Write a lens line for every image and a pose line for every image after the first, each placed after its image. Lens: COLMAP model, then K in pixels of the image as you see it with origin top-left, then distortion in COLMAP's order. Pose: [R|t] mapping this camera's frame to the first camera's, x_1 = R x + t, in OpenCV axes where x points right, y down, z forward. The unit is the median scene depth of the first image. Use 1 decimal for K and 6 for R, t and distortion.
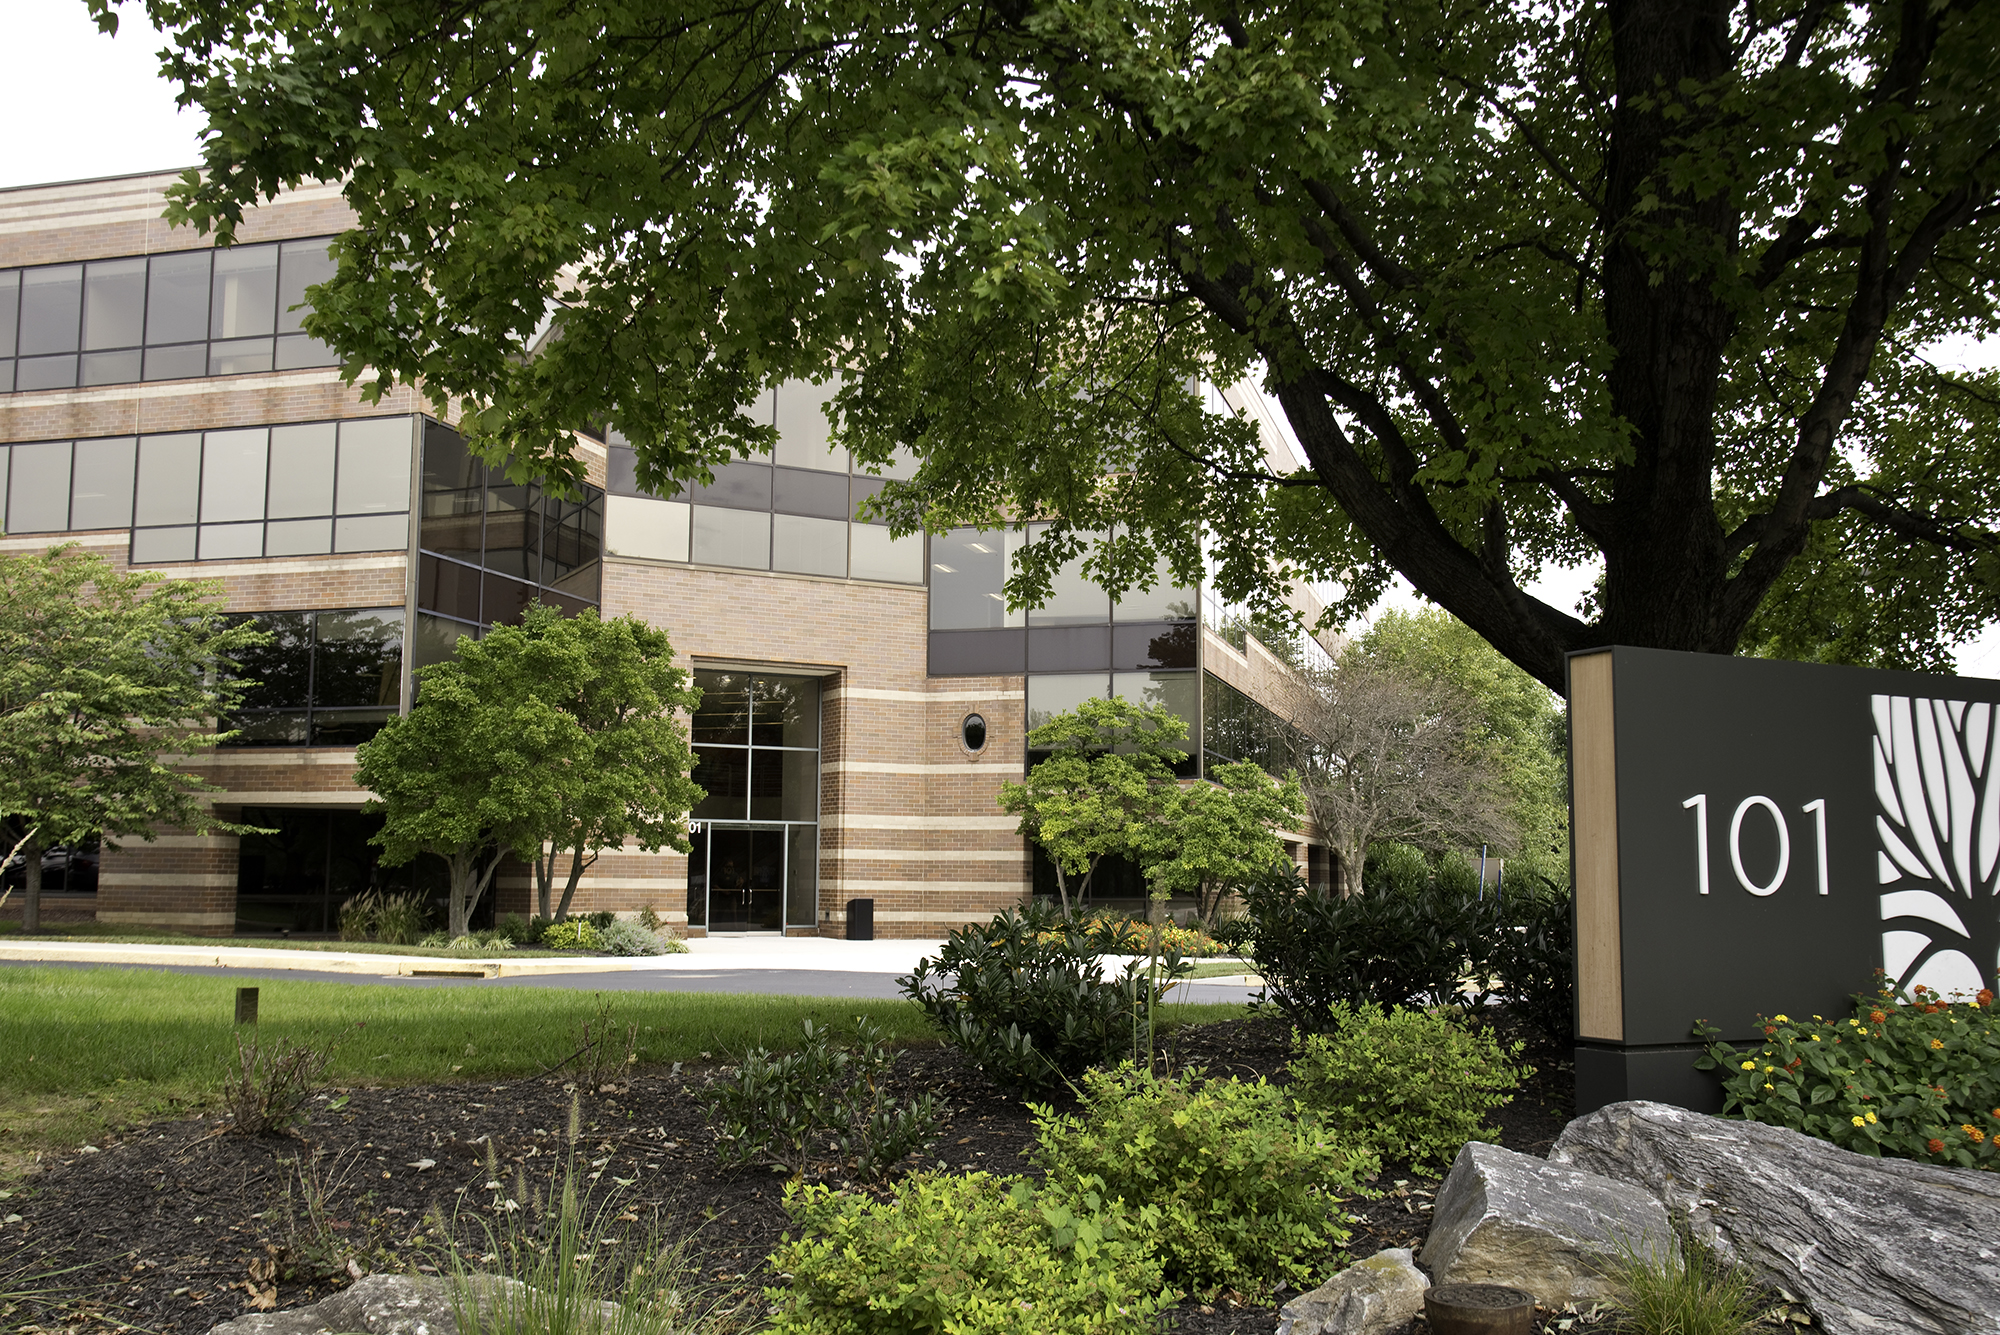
lens RADIAL K [[1753.1, 0, 1000.0], [0, 1753.1, 667.5], [0, 0, 1]] dist [-0.001726, -0.001843]
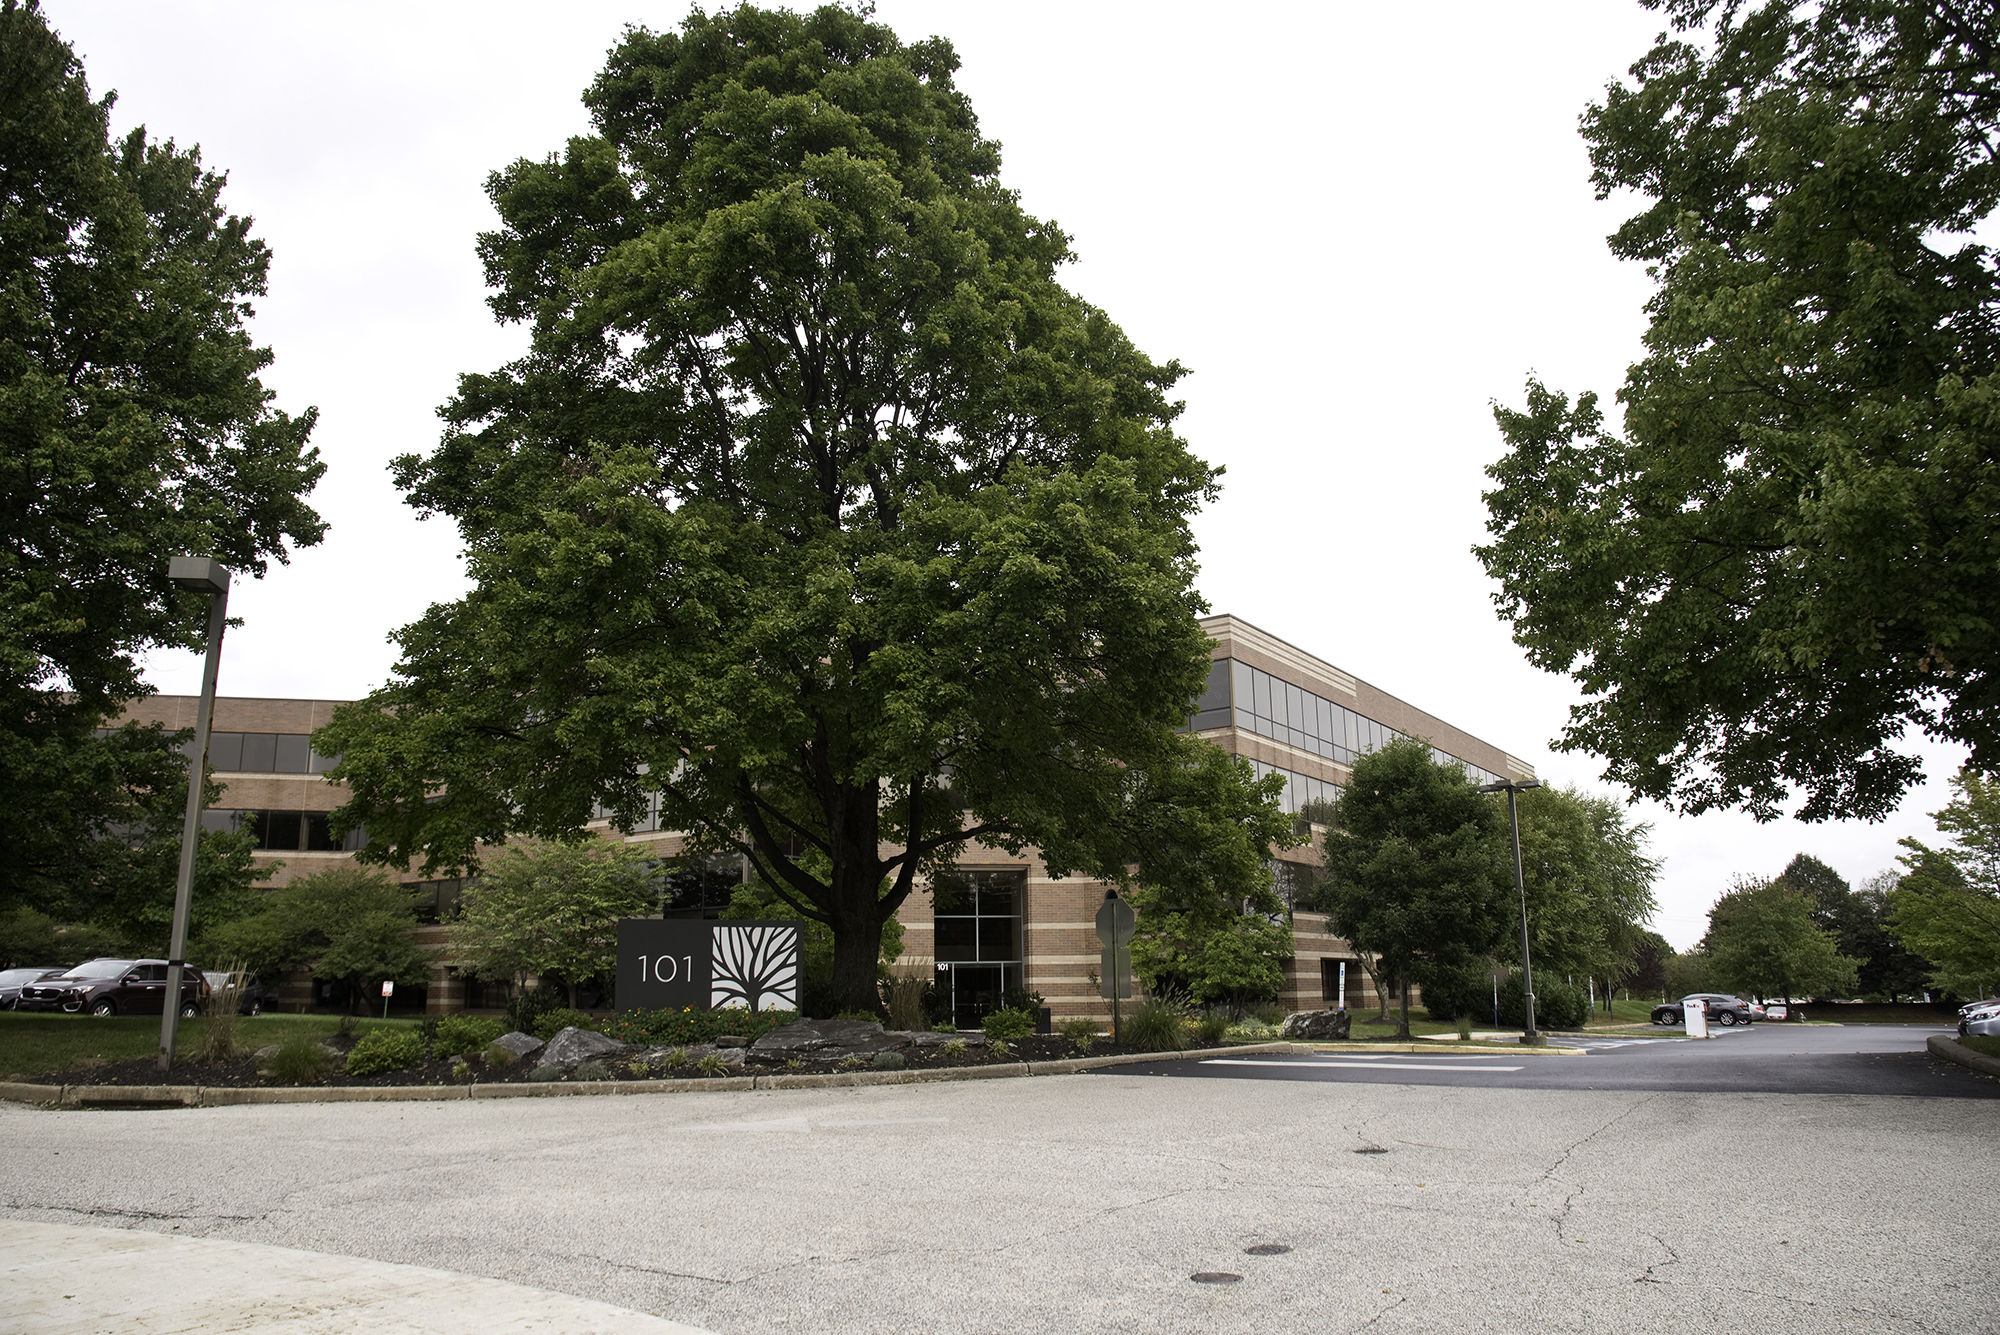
lens RADIAL K [[1366.4, 0, 1000.0], [0, 1366.4, 667.5], [0, 0, 1]] dist [-0.106612, -0.000035]
pose [[0.947881, -0.096768, -0.303576, 0.423736], [0.058860, 0.989548, -0.131644, -0.024389], [0.313142, 0.106914, 0.943669, -0.332523]]
